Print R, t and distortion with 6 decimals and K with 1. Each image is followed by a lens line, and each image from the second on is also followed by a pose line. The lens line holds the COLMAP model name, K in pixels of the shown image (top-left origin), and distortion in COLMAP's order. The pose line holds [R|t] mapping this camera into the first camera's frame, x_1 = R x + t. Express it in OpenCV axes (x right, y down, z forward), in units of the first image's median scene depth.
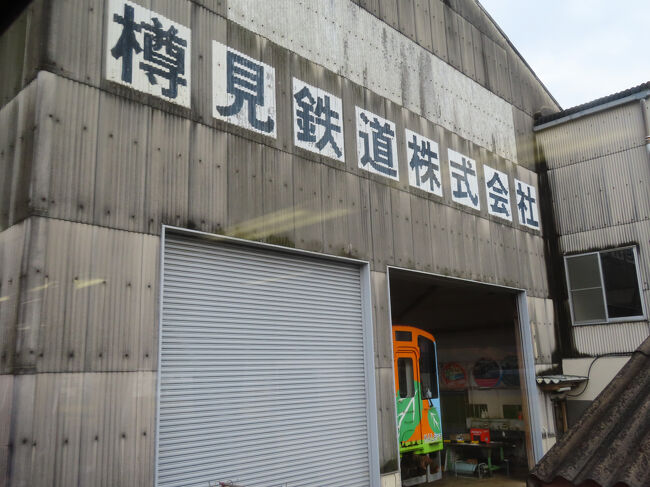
lens RADIAL K [[591.7, 0, 325.0], [0, 591.7, 243.5], [0, 0, 1]] dist [0.014192, 0.004136]
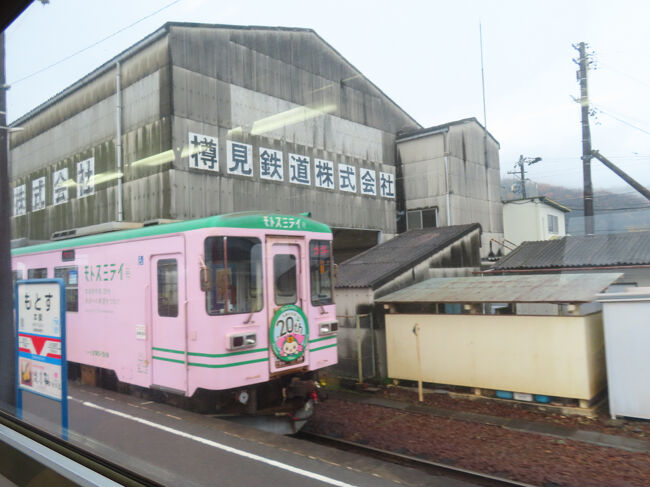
lens RADIAL K [[518.4, 0, 325.0], [0, 518.4, 243.5], [0, 0, 1]] dist [-0.005111, -0.001501]
pose [[0.999360, -0.002456, 0.035700, 0.106965], [-0.003124, 0.987843, 0.155426, -0.184692], [-0.035648, -0.155438, 0.987202, -0.898781]]
